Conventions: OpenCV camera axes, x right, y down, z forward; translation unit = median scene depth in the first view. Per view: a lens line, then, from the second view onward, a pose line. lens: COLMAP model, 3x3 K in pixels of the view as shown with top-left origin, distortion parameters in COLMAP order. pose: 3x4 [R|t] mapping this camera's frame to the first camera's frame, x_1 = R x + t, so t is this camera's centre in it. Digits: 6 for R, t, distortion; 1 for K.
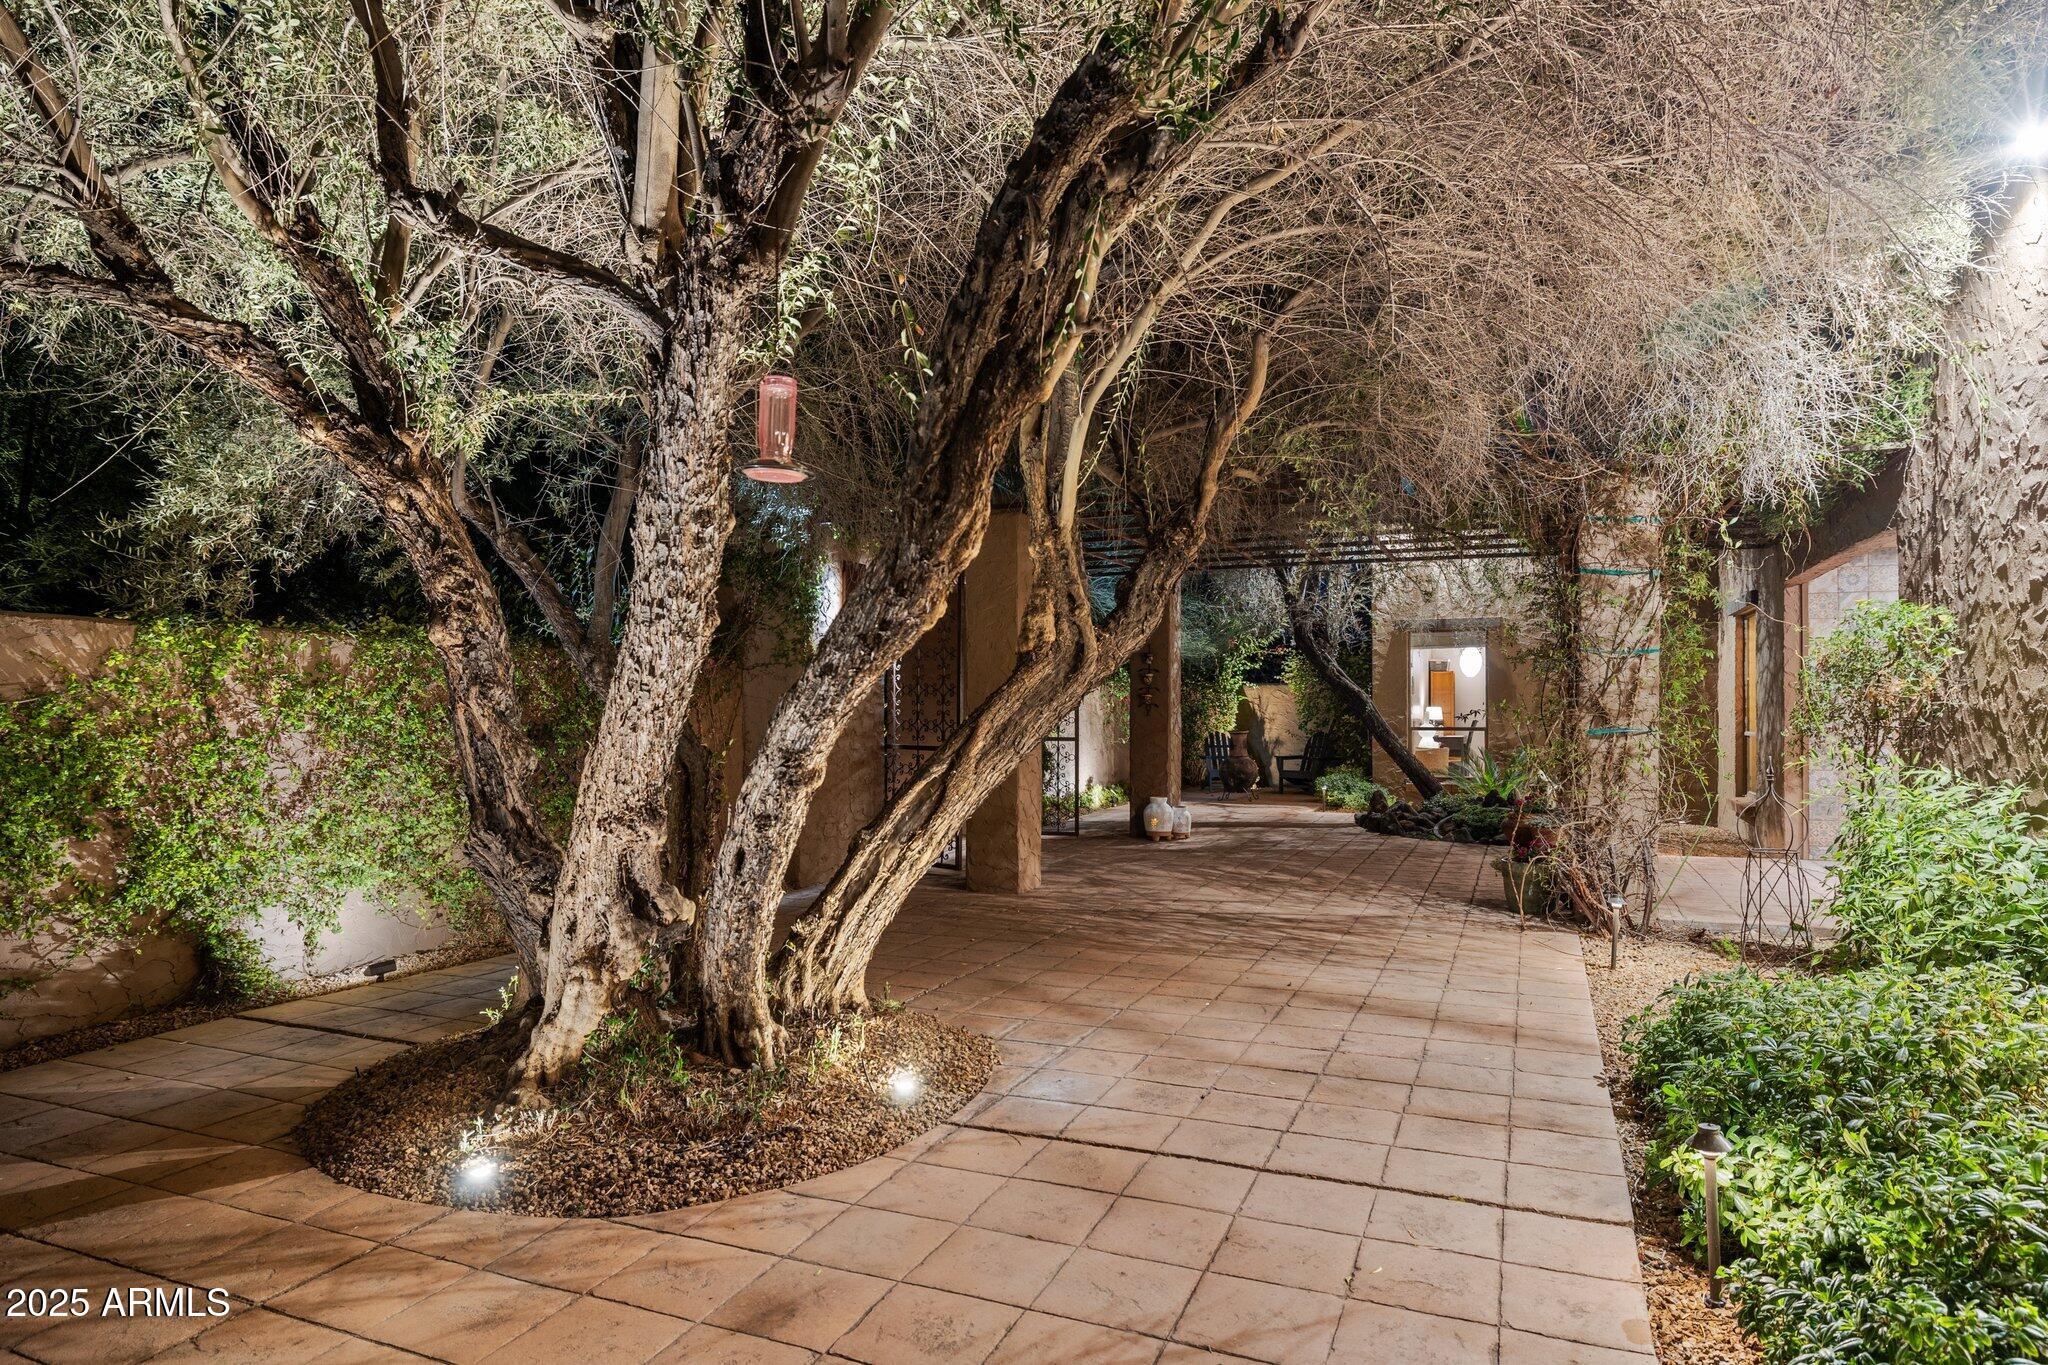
lens RADIAL K [[1179.0, 0, 1031.0], [0, 1179.0, 690.1], [0, 0, 1]] dist [0.004385, 0.000015]
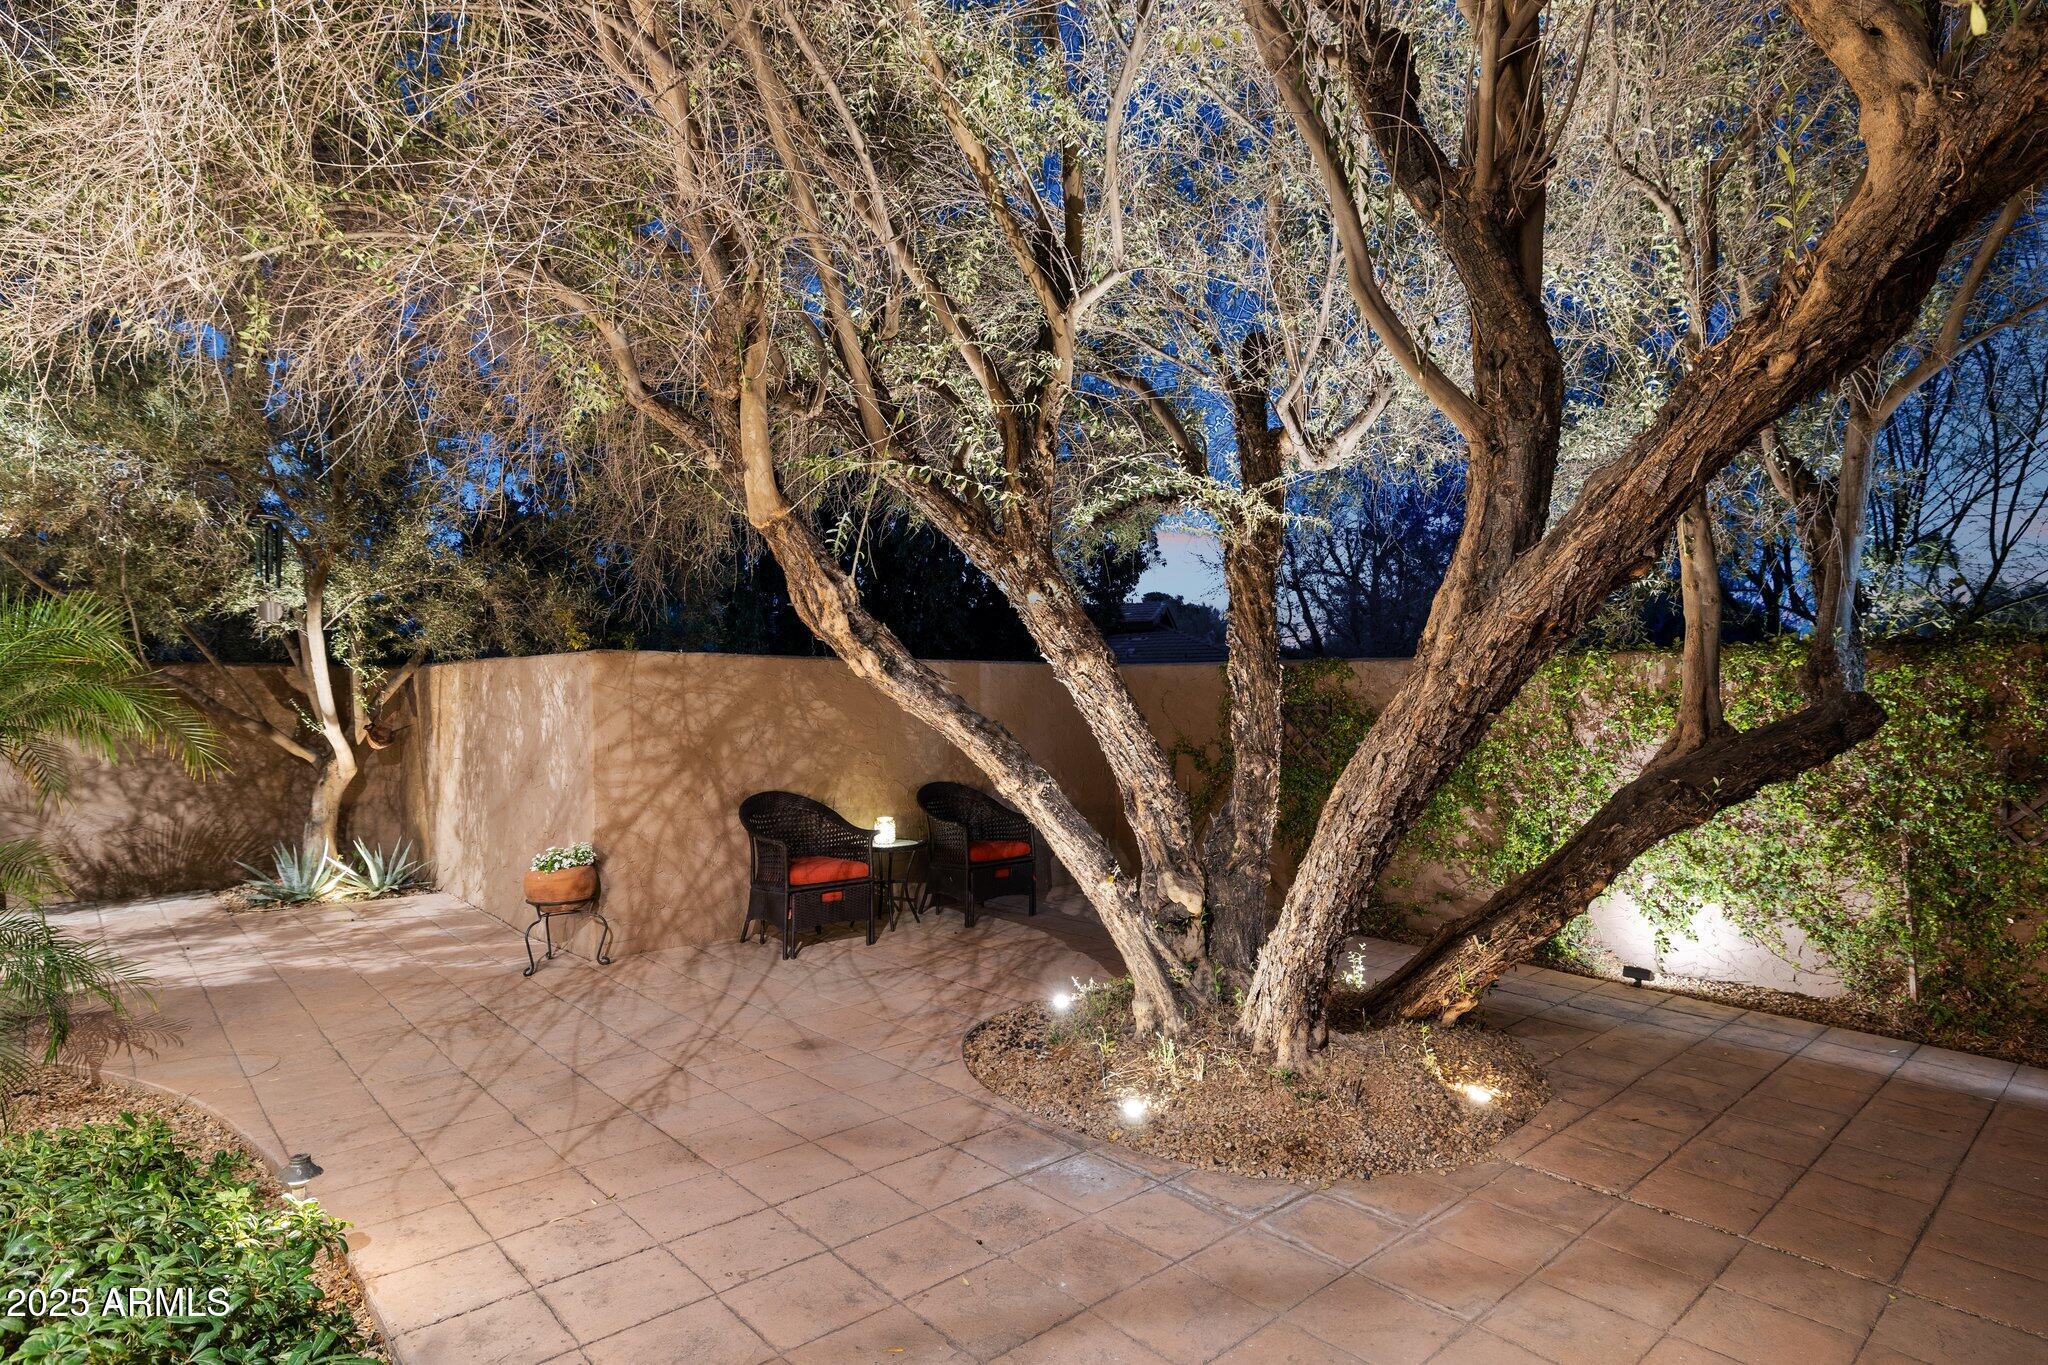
lens RADIAL K [[1101.1, 0, 1032.3], [0, 1101.1, 685.8], [0, 0, 1]] dist [0.001033, -0.003901]
pose [[-0.409097, -0.003147, -0.912486, 0.150935], [0.008452, 0.999938, -0.007238, -0.004515], [0.912452, -0.010674, -0.409045, 0.248020]]
